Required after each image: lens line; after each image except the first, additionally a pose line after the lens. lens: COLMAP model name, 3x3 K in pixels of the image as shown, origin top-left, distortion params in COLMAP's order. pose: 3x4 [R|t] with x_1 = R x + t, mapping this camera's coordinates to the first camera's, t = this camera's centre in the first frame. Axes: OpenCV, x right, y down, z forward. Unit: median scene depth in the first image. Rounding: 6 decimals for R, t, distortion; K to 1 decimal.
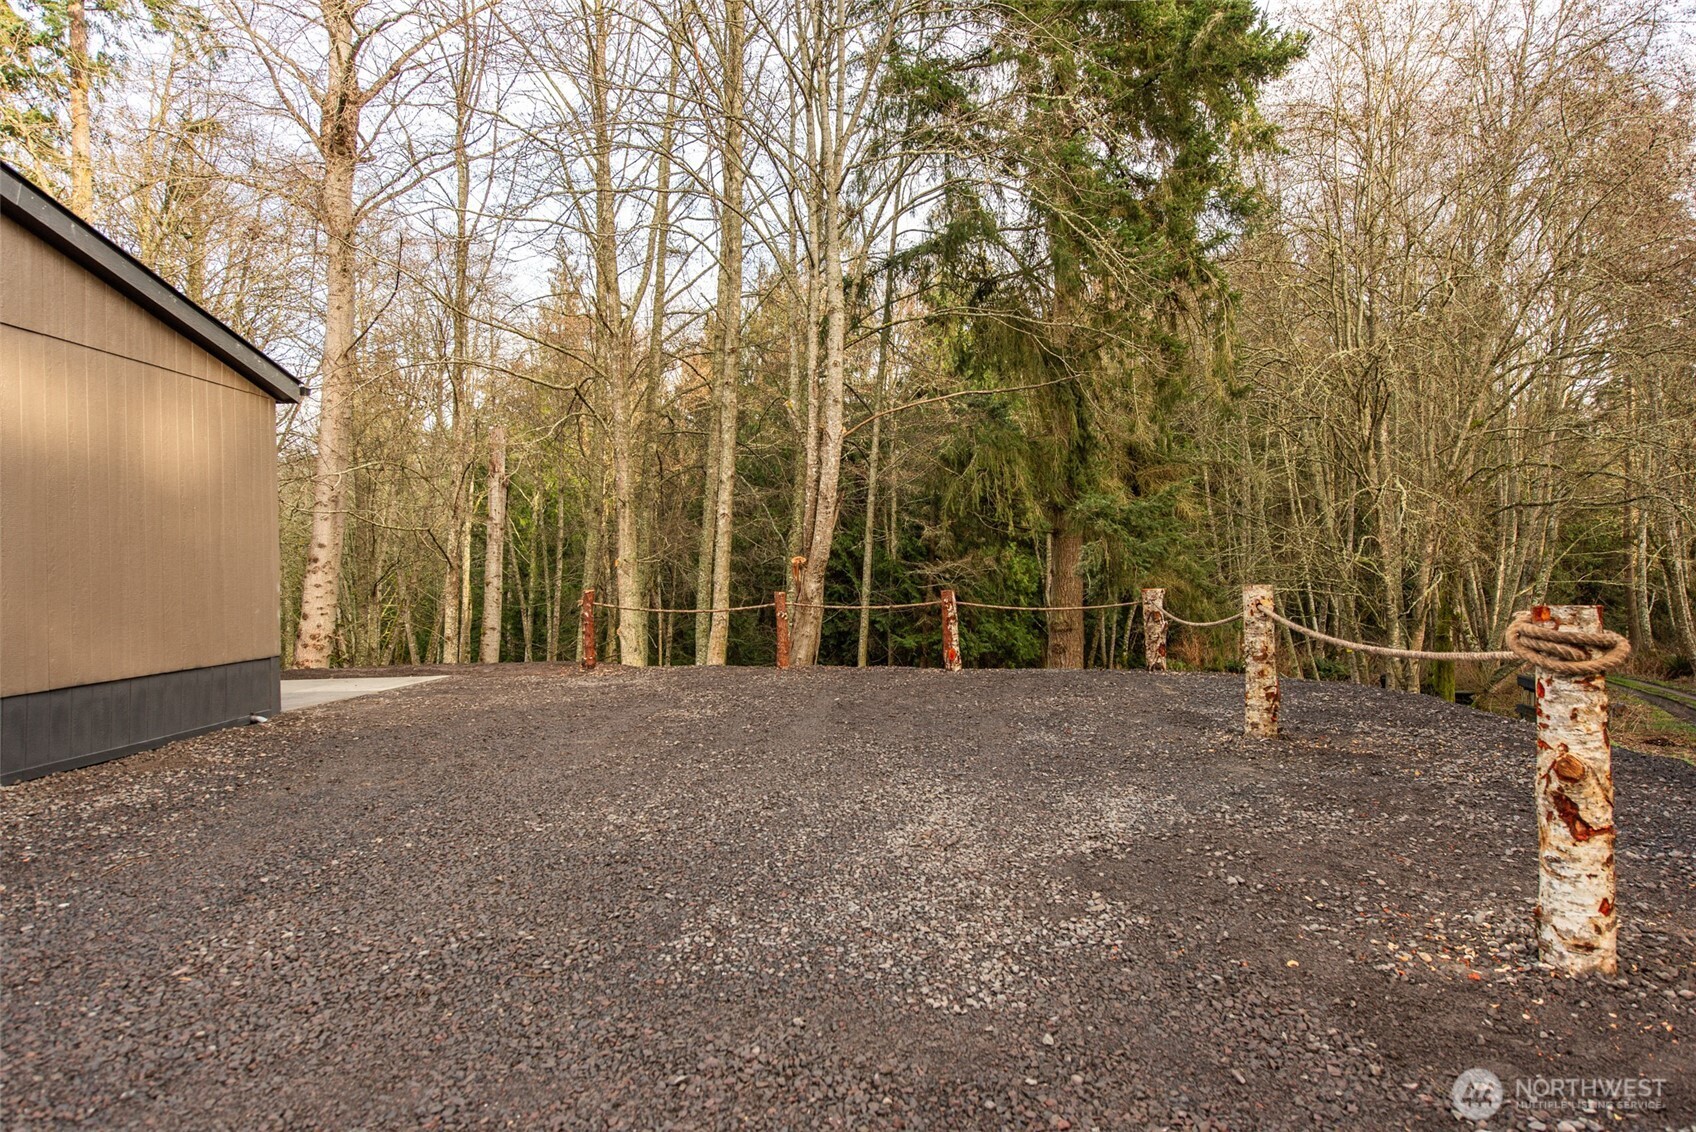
lens RADIAL K [[959.1, 0, 853.7], [0, 959.1, 561.1], [0, 0, 1]] dist [0.023307, -0.000229]
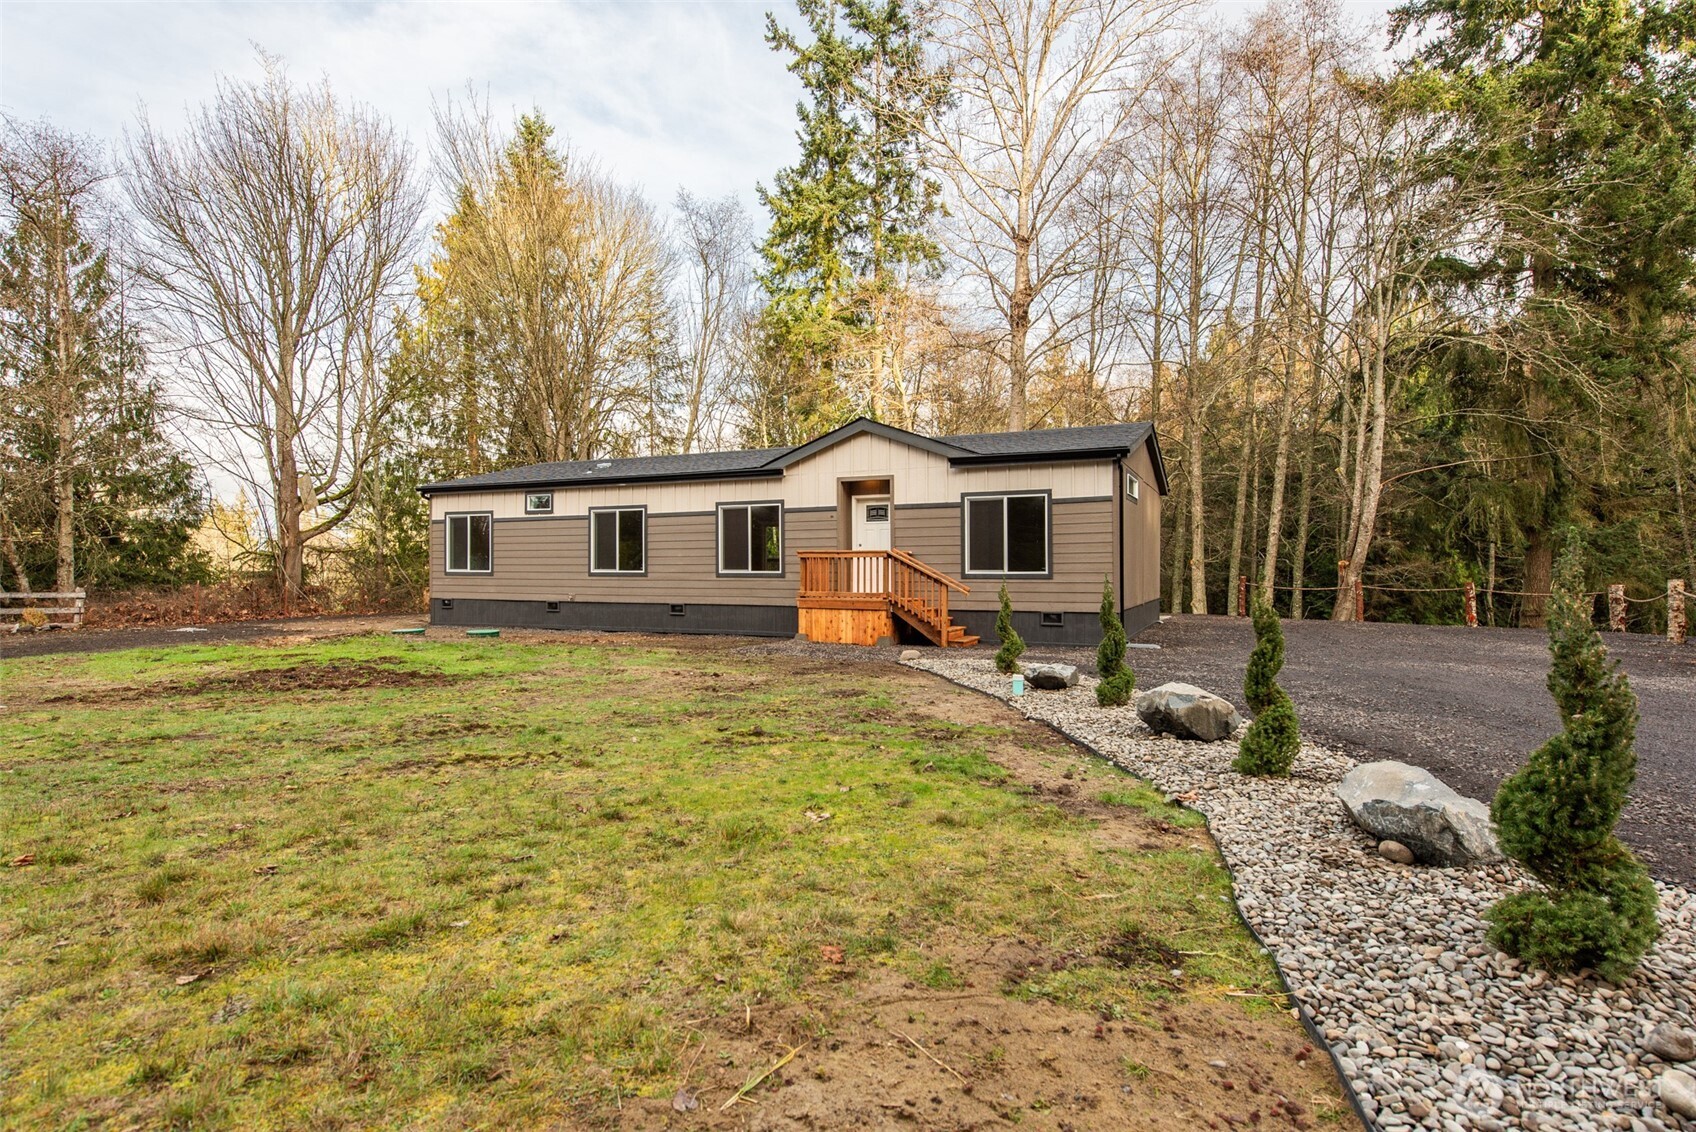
lens RADIAL K [[842.7, 0, 845.5], [0, 842.7, 566.9], [0, 0, 1]] dist [0.007303, -0.004413]
pose [[0.907879, 0.024094, -0.418538, -0.230967], [-0.019641, 0.999695, 0.014944, 0.000915], [0.418771, -0.005346, 0.908076, -0.711631]]
